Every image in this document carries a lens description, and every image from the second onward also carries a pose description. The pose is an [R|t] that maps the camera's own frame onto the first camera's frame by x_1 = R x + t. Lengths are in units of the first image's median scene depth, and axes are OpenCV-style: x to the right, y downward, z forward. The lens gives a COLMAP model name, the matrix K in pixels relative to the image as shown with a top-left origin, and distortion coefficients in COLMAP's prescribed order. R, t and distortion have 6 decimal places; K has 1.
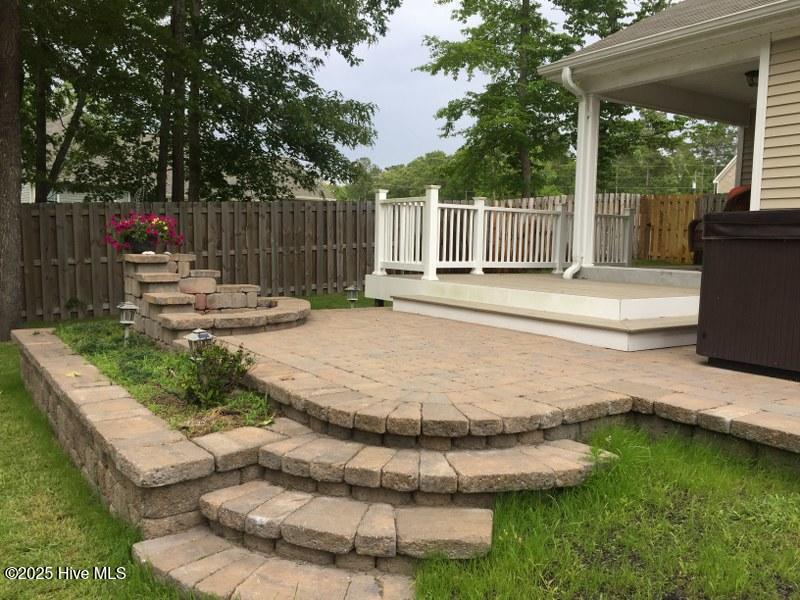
lens RADIAL K [[684.7, 0, 399.6], [0, 684.7, 301.4], [0, 0, 1]] dist [0.029642, -0.010472]
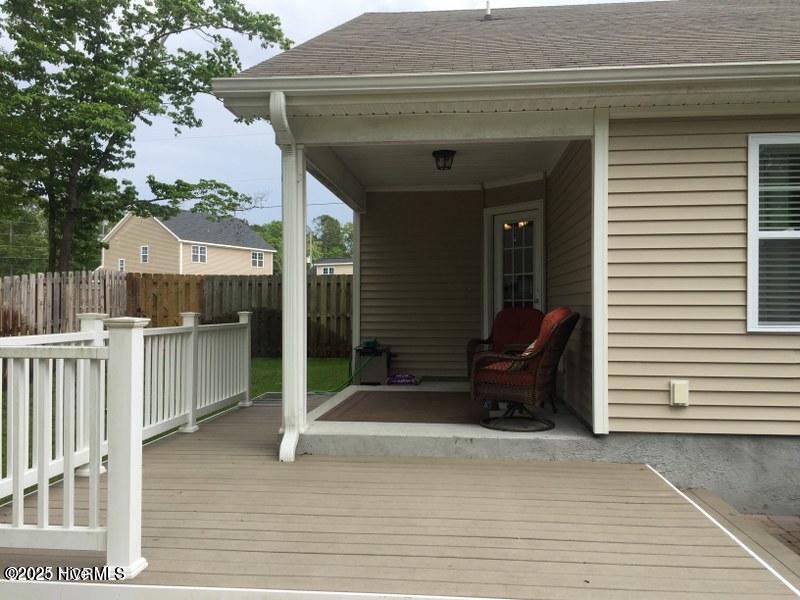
lens RADIAL K [[684.7, 0, 399.1], [0, 684.7, 298.8], [0, 0, 1]] dist [0.029642, -0.010472]
pose [[0.645200, -0.007151, 0.763981, -0.127639], [0.075332, 0.995679, -0.054299, -0.132357], [-0.760291, 0.092586, 0.642951, 0.578034]]
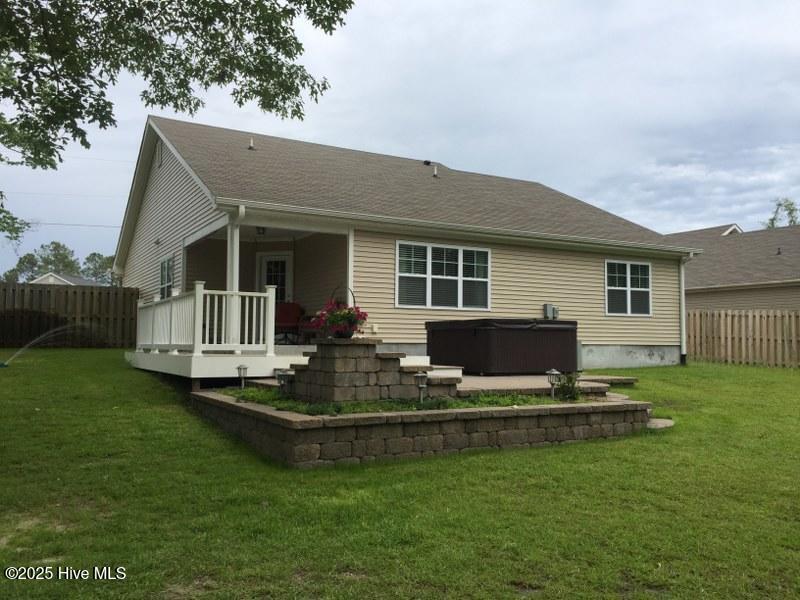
lens RADIAL K [[684.7, 0, 399.7], [0, 684.7, 301.7], [0, 0, 1]] dist [0.029642, -0.010472]
pose [[0.079369, 0.043873, 0.995879, -1.119963], [0.080338, 0.995500, -0.050259, -0.046679], [-0.993603, 0.083996, 0.075487, 0.591563]]
